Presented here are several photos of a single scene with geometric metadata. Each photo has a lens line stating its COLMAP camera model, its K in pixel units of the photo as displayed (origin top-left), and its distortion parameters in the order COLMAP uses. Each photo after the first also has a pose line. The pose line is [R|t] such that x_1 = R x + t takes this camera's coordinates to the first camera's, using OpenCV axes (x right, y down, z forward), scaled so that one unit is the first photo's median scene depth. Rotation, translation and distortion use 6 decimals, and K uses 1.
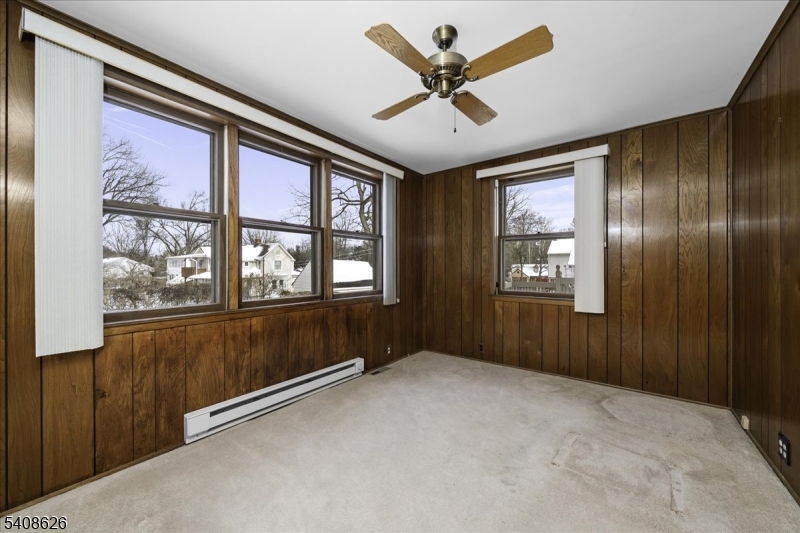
lens RADIAL K [[295.5, 0, 400.0], [0, 295.5, 266.5], [0, 0, 1]] dist [0.000013, 0.000063]
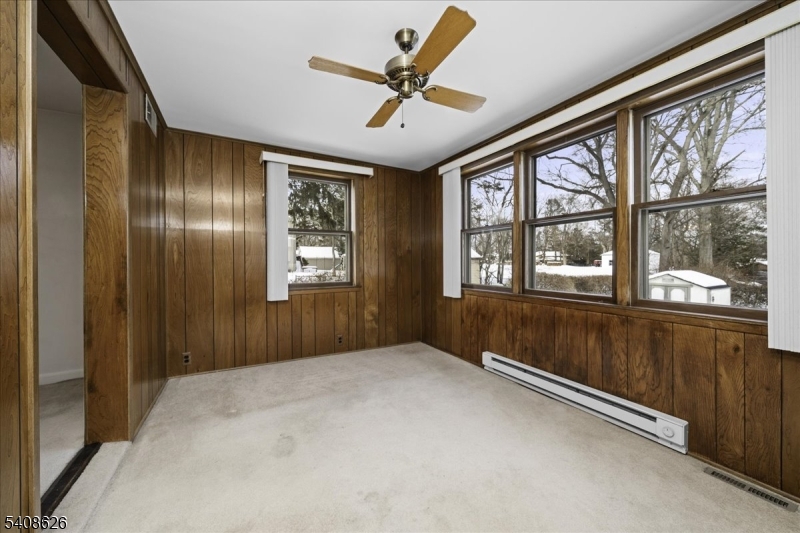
lens RADIAL K [[294.4, 0, 396.5], [0, 294.4, 262.5], [0, 0, 1]] dist [-0.000351, -0.000039]
pose [[-0.389510, 0.000572, -0.921022, 0.668973], [0.008158, 0.999963, -0.002829, 0.006953], [0.920986, -0.008616, -0.389501, 0.818790]]
